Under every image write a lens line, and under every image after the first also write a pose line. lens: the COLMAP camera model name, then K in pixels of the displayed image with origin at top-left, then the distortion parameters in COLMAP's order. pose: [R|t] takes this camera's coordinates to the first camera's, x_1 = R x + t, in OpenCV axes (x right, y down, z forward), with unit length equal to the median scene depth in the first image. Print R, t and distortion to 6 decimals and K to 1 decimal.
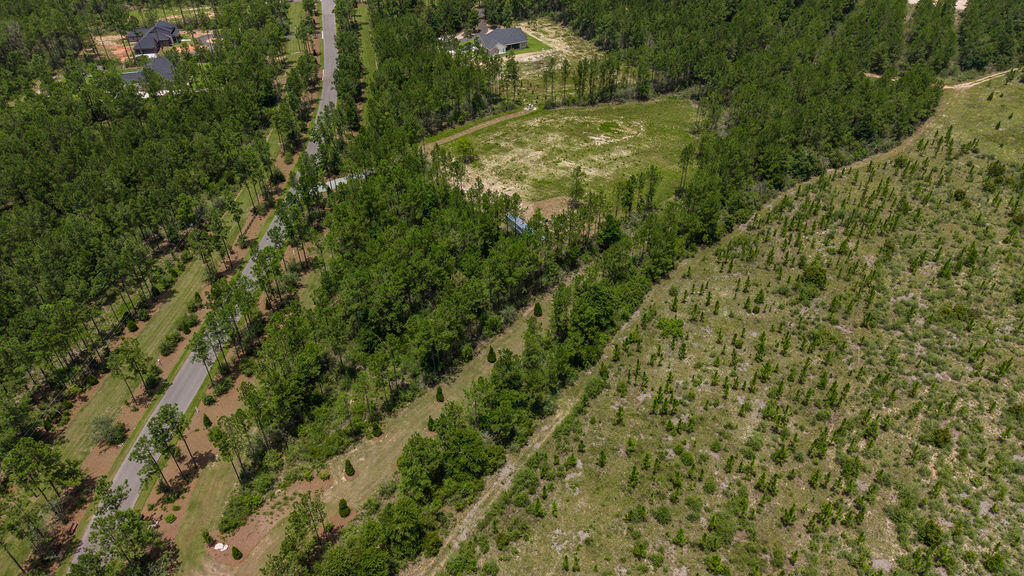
lens RADIAL K [[710.1, 0, 515.9], [0, 710.1, 287.9], [0, 0, 1]] dist [0.034150, -0.037196]
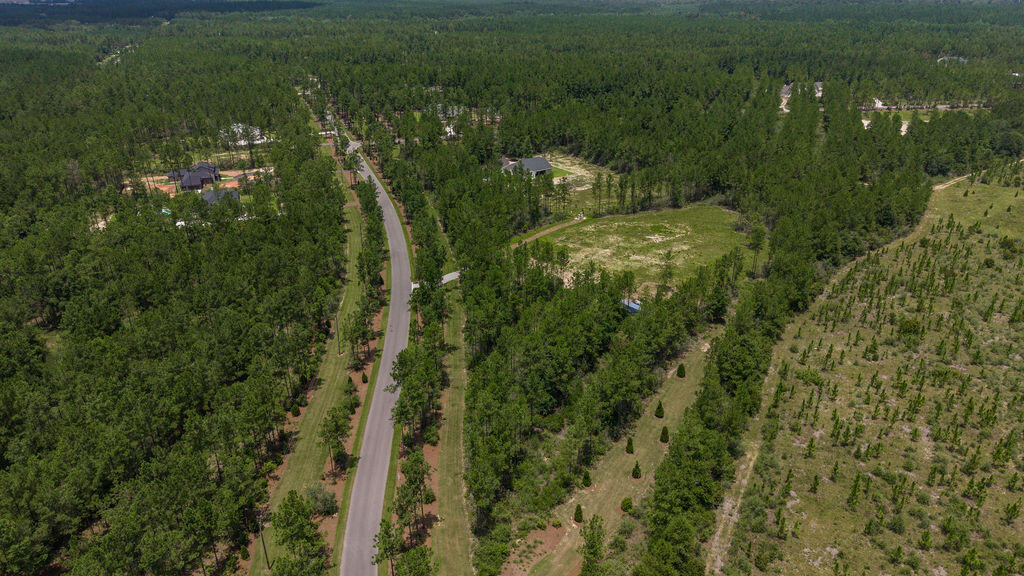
lens RADIAL K [[710.1, 0, 509.8], [0, 710.1, 285.7], [0, 0, 1]] dist [0.034150, -0.037196]
pose [[0.991758, -0.051050, 0.117519, -0.323480], [0.076004, 0.972800, -0.218824, 0.114375], [-0.103152, 0.225953, 0.968662, -0.025264]]
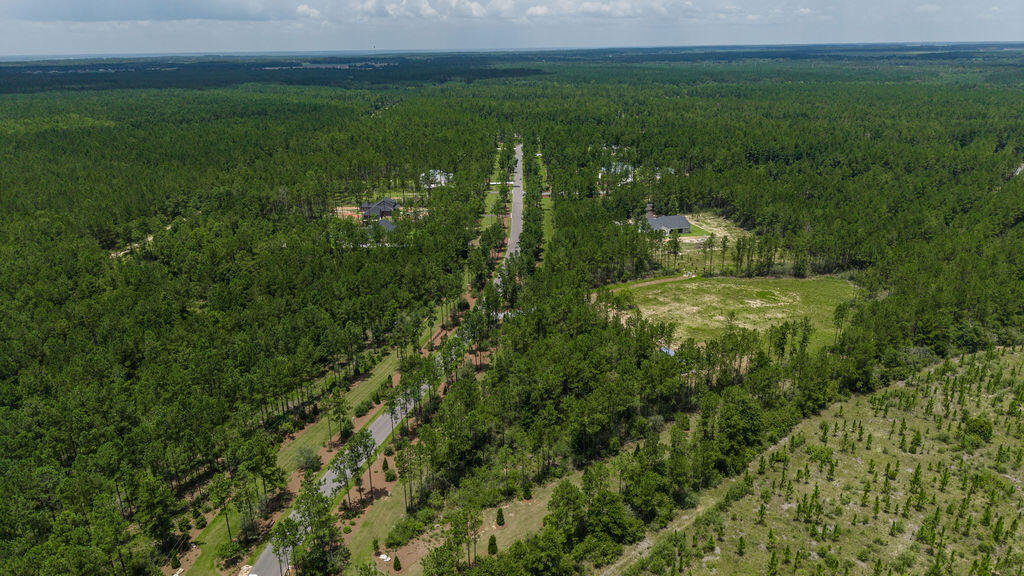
lens RADIAL K [[710.1, 0, 506.0], [0, 710.1, 282.7], [0, 0, 1]] dist [0.034150, -0.037196]
pose [[0.969663, 0.074301, -0.232881, 0.003276], [-0.142320, 0.946167, -0.290712, 0.171303], [0.198744, 0.315037, 0.928037, -0.102046]]
